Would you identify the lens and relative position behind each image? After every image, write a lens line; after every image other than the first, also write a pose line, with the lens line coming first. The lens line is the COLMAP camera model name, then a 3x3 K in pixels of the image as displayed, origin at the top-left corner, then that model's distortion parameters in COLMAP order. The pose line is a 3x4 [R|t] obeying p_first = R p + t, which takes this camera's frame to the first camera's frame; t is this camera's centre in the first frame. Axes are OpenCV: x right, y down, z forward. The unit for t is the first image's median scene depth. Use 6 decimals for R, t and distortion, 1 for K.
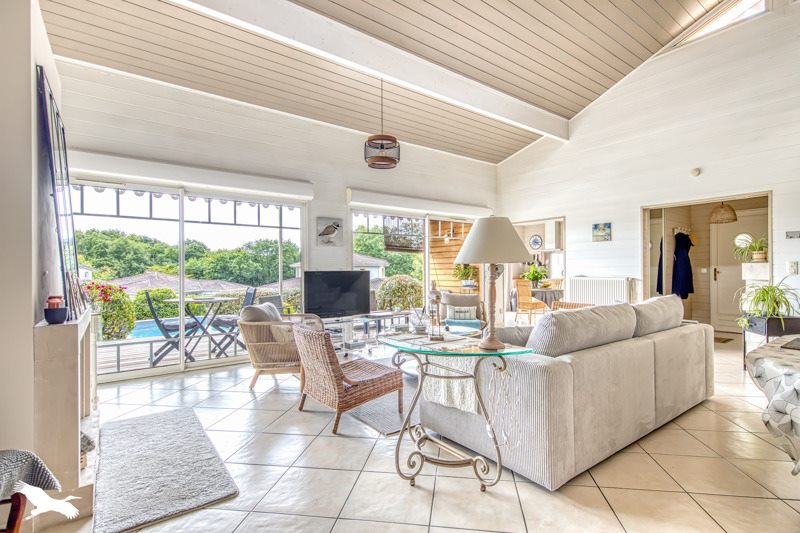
lens RADIAL K [[388.9, 0, 403.2], [0, 388.9, 269.0], [0, 0, 1]] dist [-0.000818, 0.000005]
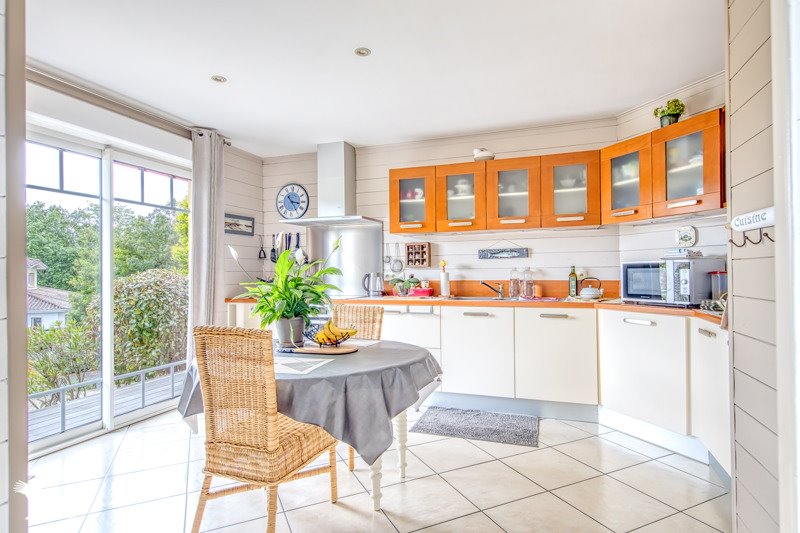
lens RADIAL K [[430.1, 0, 401.5], [0, 430.1, 268.8], [0, 0, 1]] dist [0.001865, 0.000043]
pose [[0.831370, 0.008057, 0.555661, 0.207743], [-0.002311, 0.999936, -0.011042, 0.000637], [-0.555715, 0.007896, 0.831335, 0.623959]]
